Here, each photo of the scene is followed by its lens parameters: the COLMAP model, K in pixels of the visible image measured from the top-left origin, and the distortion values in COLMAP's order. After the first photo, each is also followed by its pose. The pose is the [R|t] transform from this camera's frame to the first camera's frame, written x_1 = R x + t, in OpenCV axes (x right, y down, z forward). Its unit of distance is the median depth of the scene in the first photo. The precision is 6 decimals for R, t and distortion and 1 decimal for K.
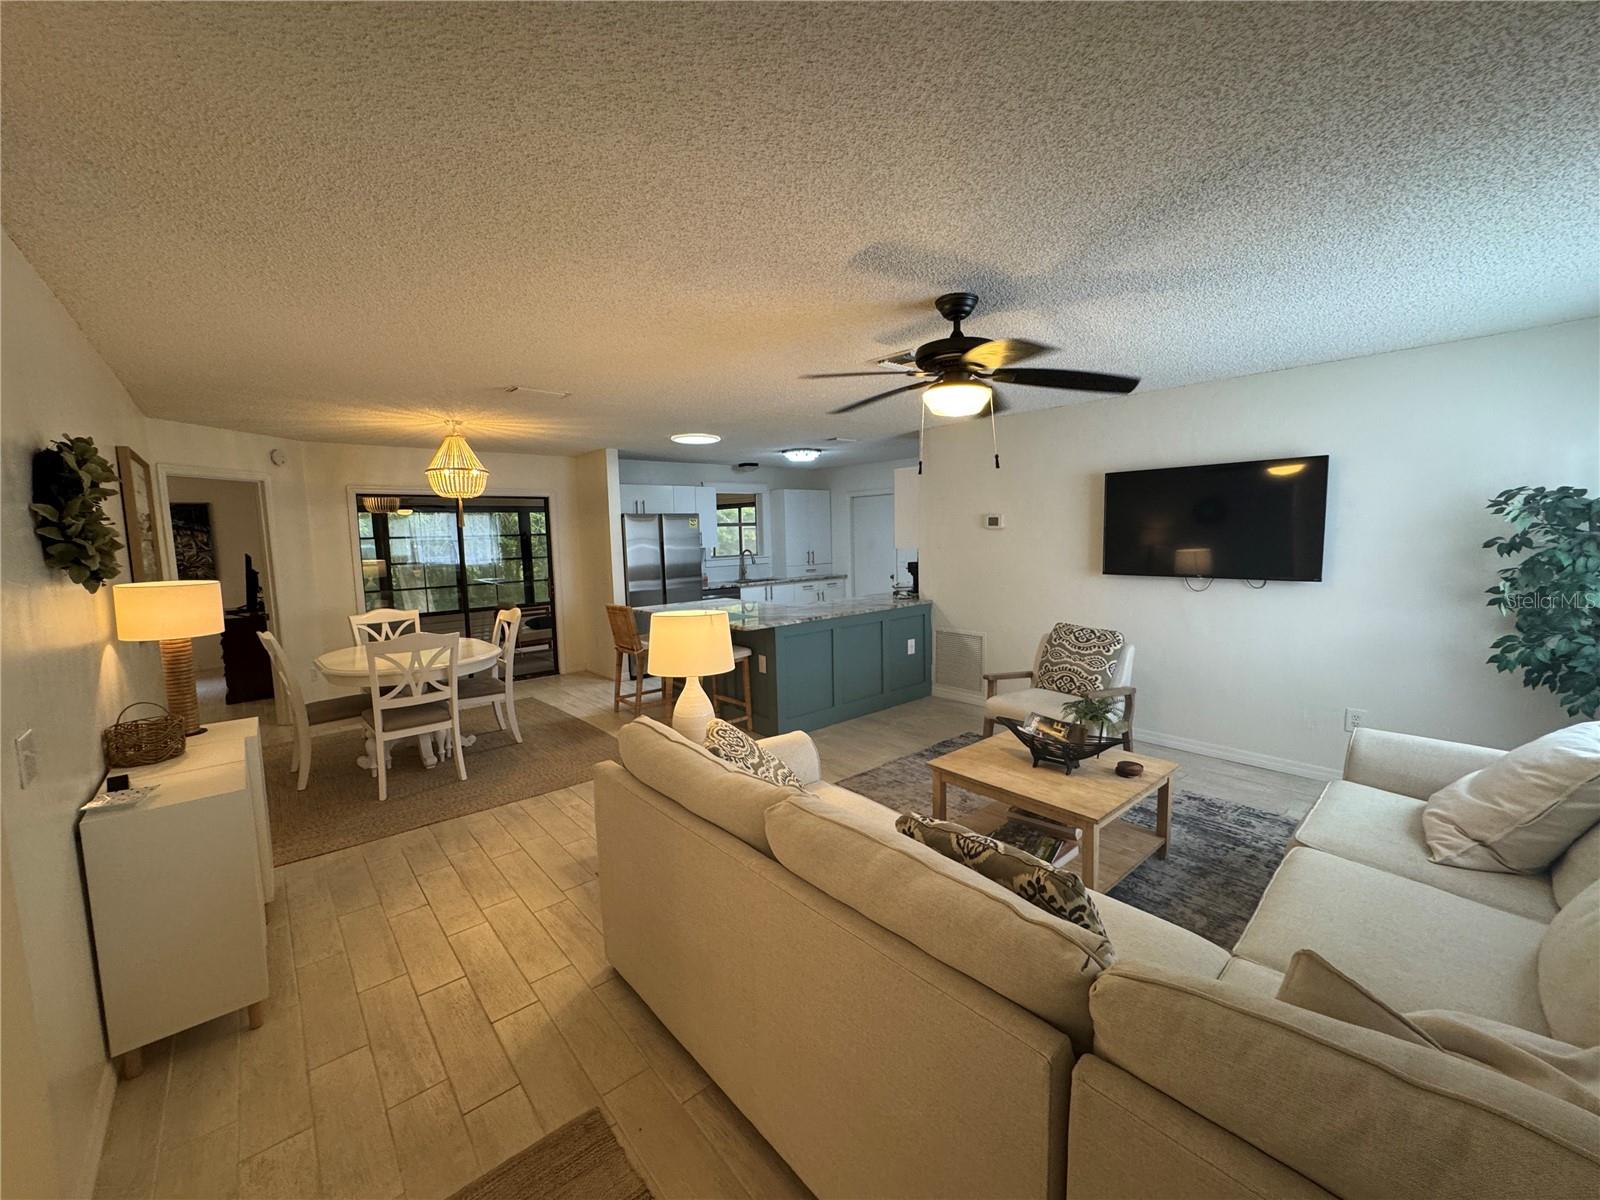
lens RADIAL K [[639.1, 0, 798.4], [0, 639.1, 601.4], [0, 0, 1]] dist [-0.002611, 0.000467]
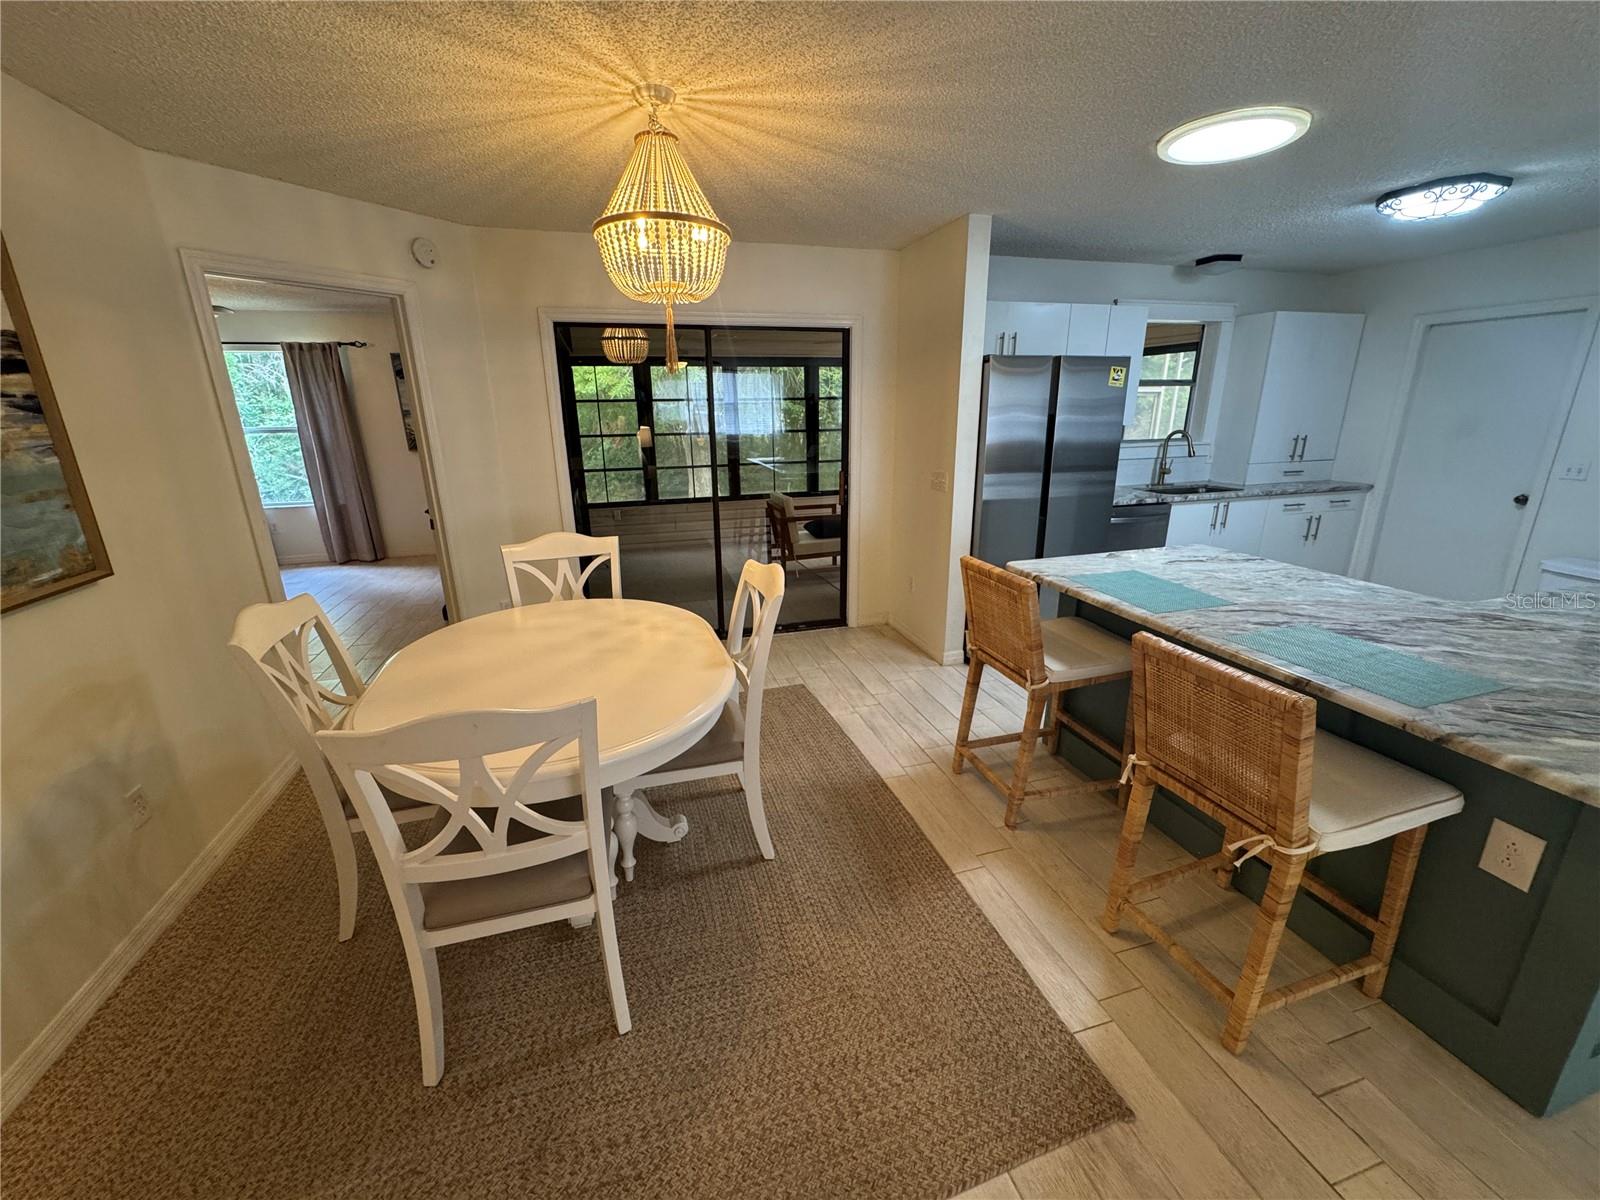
lens RADIAL K [[639.1, 0, 803.5], [0, 639.1, 595.1], [0, 0, 1]] dist [-0.002611, 0.000467]
pose [[0.913209, 0.130117, -0.386159, -0.178583], [-0.054756, 0.978238, 0.200129, -0.042267], [0.403796, -0.161614, 0.900461, 0.430698]]
